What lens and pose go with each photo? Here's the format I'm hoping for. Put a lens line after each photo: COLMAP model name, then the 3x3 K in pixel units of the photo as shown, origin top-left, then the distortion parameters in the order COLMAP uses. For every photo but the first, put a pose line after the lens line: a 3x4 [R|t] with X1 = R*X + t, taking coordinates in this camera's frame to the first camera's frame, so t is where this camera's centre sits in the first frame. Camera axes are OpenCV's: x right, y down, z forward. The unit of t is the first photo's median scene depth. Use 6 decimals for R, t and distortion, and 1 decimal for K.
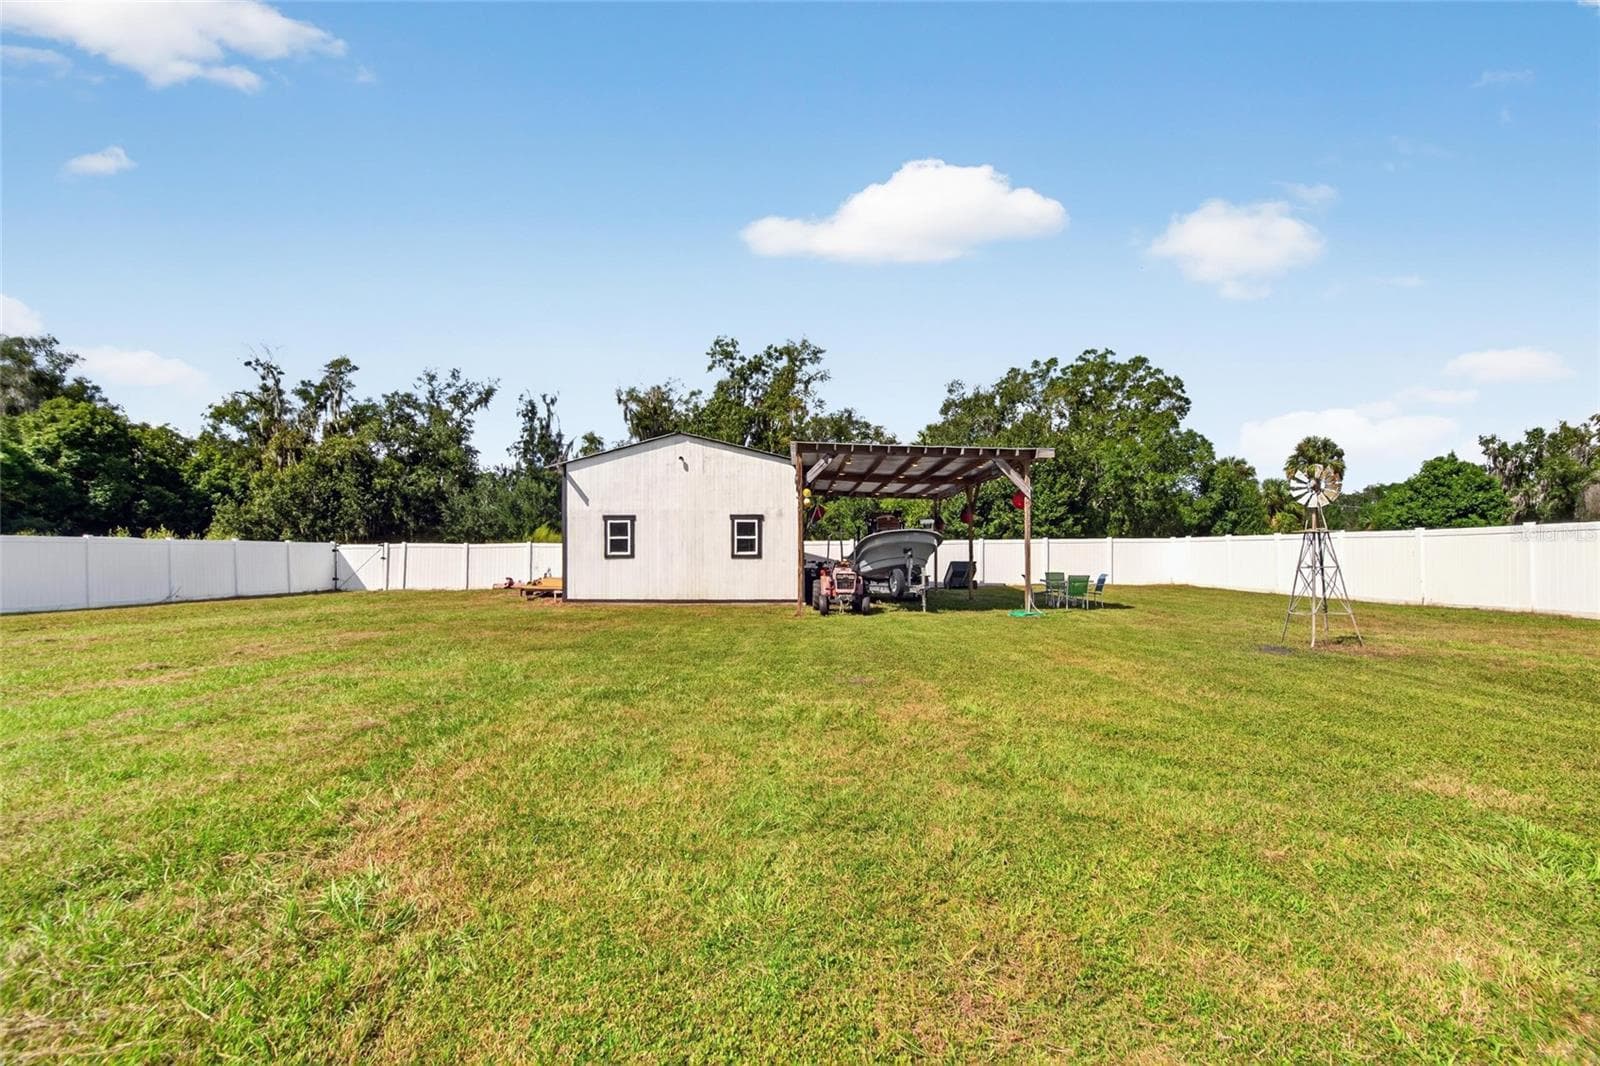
lens RADIAL K [[706.3, 0, 783.7], [0, 706.3, 558.7], [0, 0, 1]] dist [-0.038194, 0.000150]
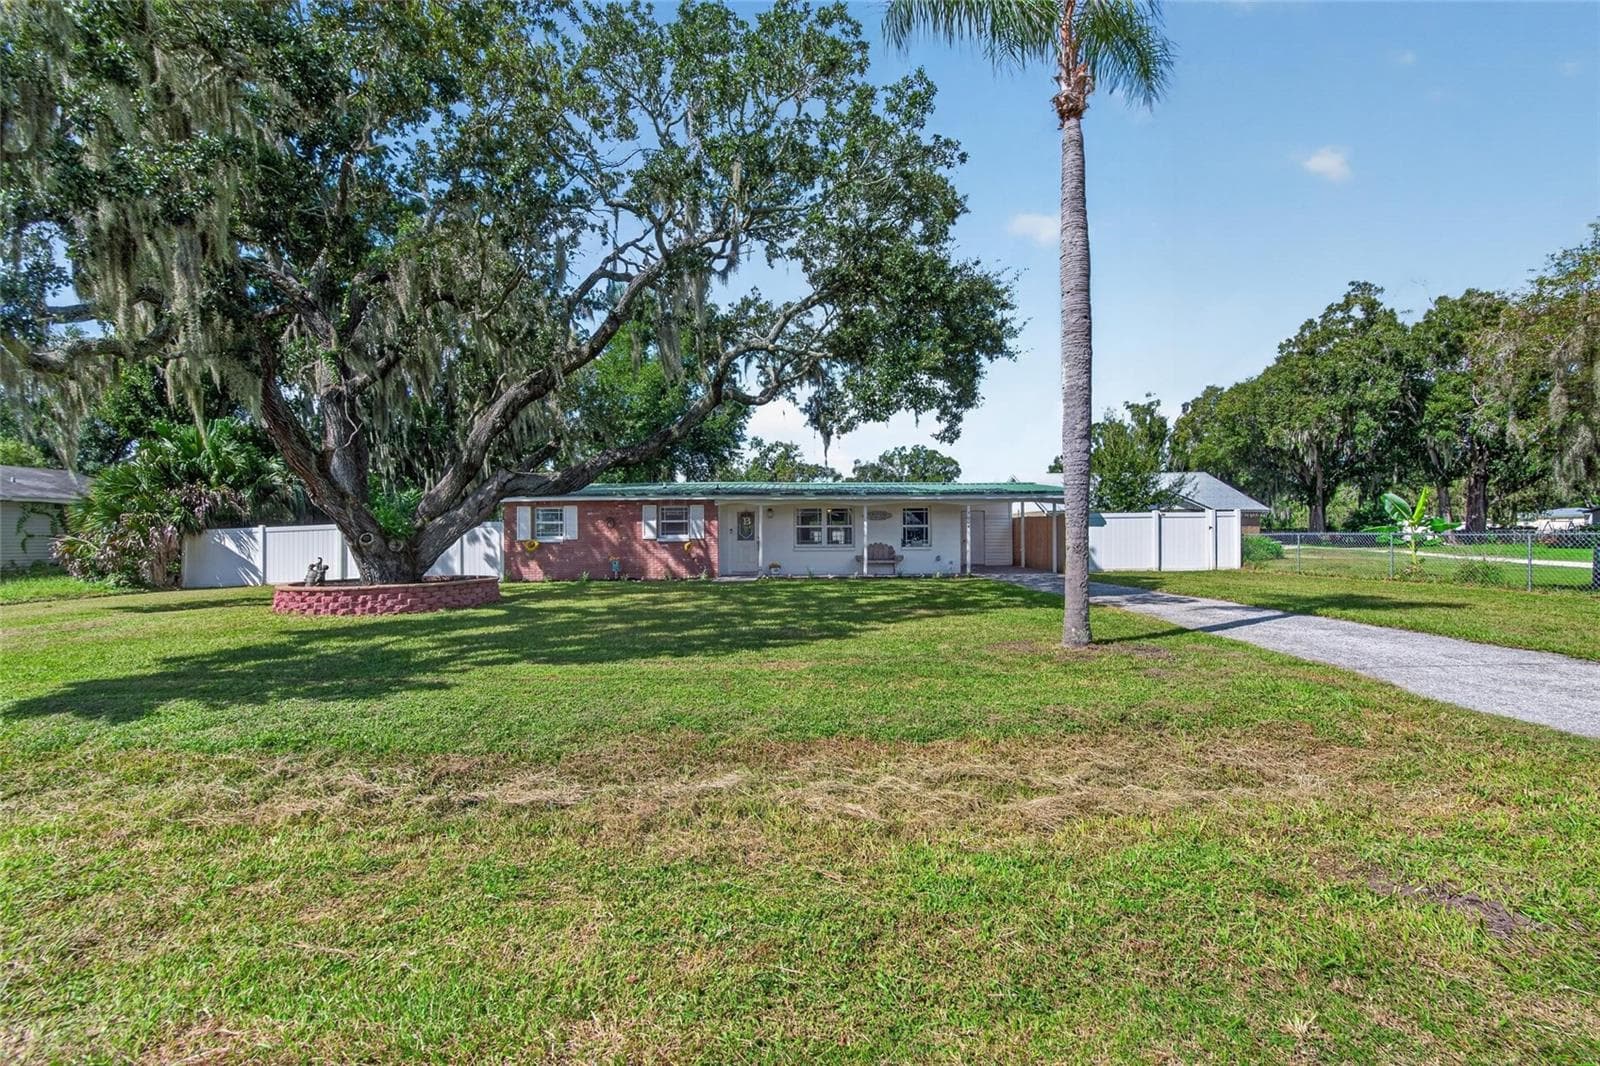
lens RADIAL K [[708.5, 0, 791.8], [0, 708.5, 539.9], [0, 0, 1]] dist [-0.043007, 0.009496]
pose [[0.999982, -0.003192, 0.005118, 0.015475], [0.003164, 0.999981, 0.005310, -0.001528], [-0.005135, -0.005294, 0.999973, -1.318041]]
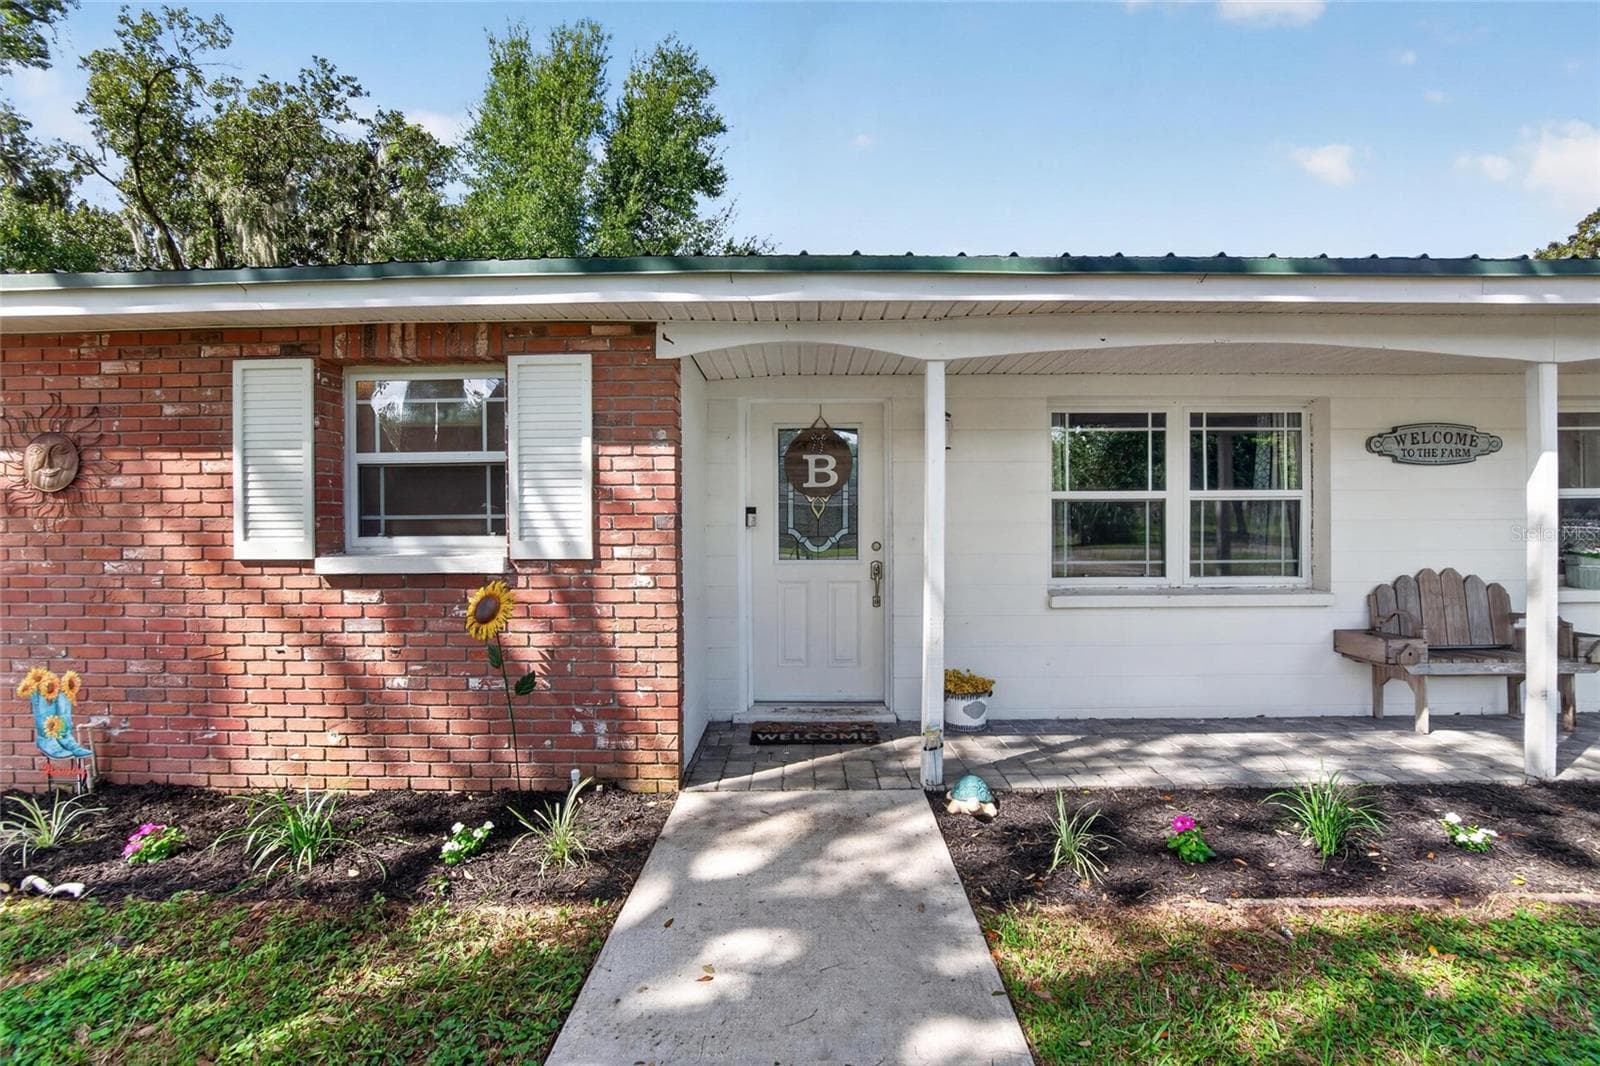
lens RADIAL K [[708.5, 0, 791.8], [0, 708.5, 539.9], [0, 0, 1]] dist [-0.043007, 0.009496]
pose [[0.999987, -0.004657, -0.002189, -0.012909], [0.004668, 0.999975, 0.005289, -0.002024], [0.002165, -0.005299, 0.999984, -0.990088]]
